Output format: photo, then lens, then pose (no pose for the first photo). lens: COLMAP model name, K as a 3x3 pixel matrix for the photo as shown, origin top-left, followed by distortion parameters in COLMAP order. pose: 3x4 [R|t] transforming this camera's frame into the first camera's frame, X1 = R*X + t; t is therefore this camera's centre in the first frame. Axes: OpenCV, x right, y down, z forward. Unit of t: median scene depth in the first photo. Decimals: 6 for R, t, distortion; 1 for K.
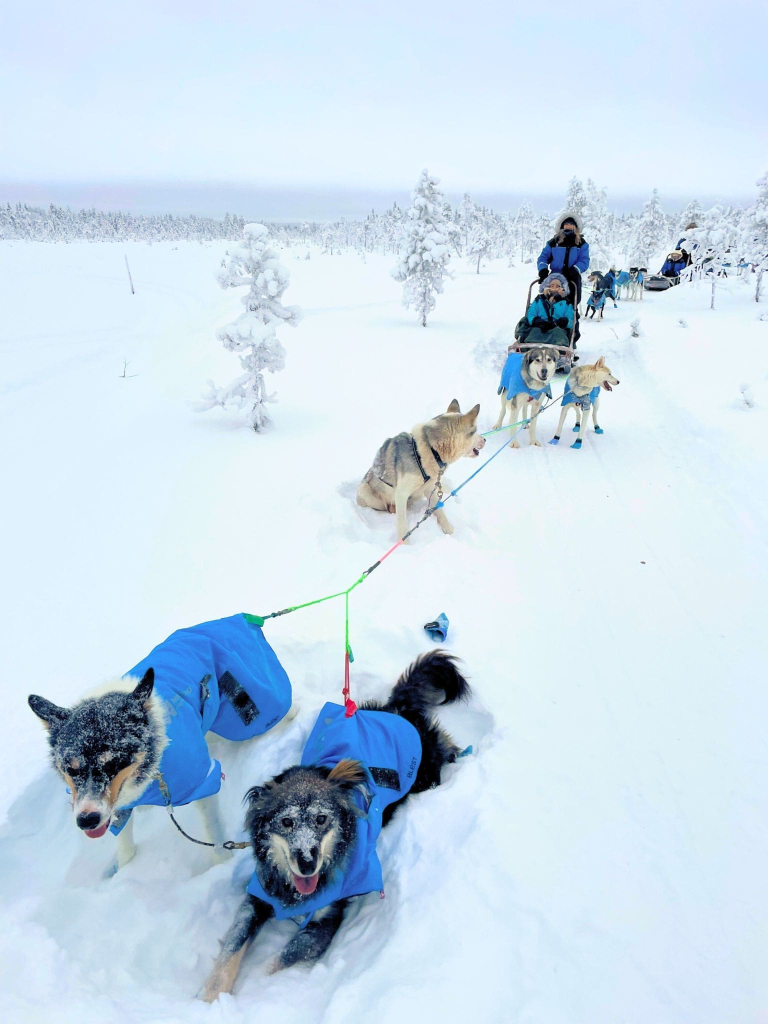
lens RADIAL K [[841.7, 0, 384.0], [0, 841.7, 512.0], [0, 0, 1]] dist [0.108503, -0.139966]
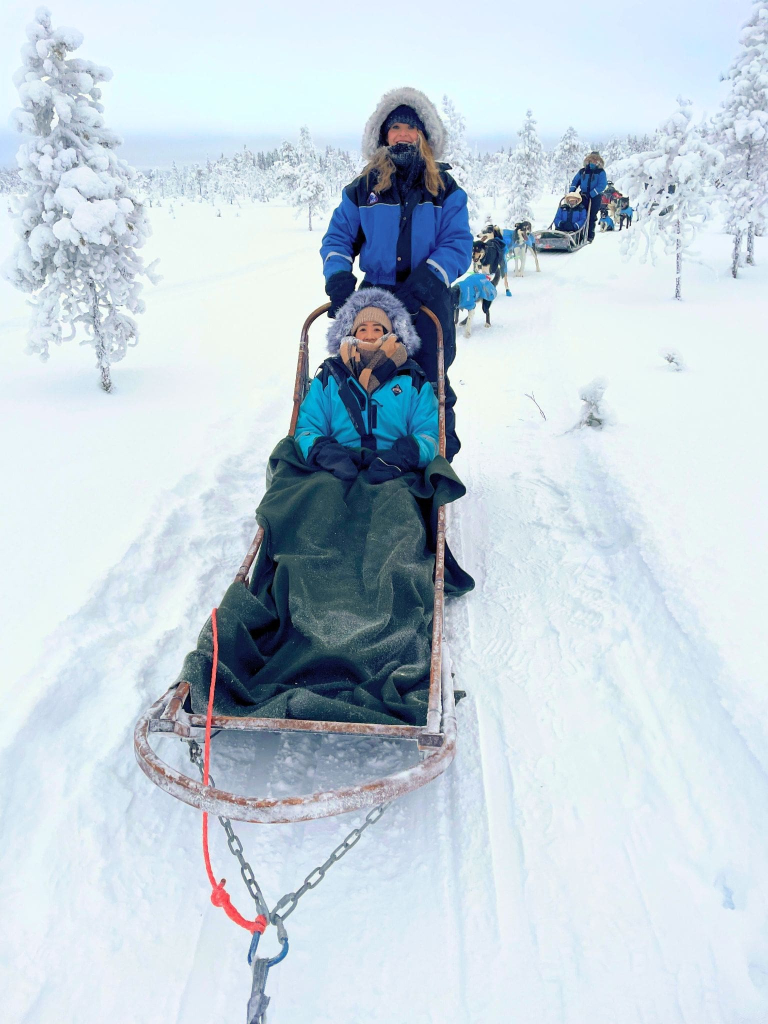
lens RADIAL K [[841.7, 0, 384.0], [0, 841.7, 512.0], [0, 0, 1]] dist [0.108503, -0.139966]
pose [[0.987439, -0.084180, 0.133707, 0.134780], [0.076464, 0.995153, 0.061838, -0.187203], [-0.138264, -0.050837, 0.989090, 0.588151]]
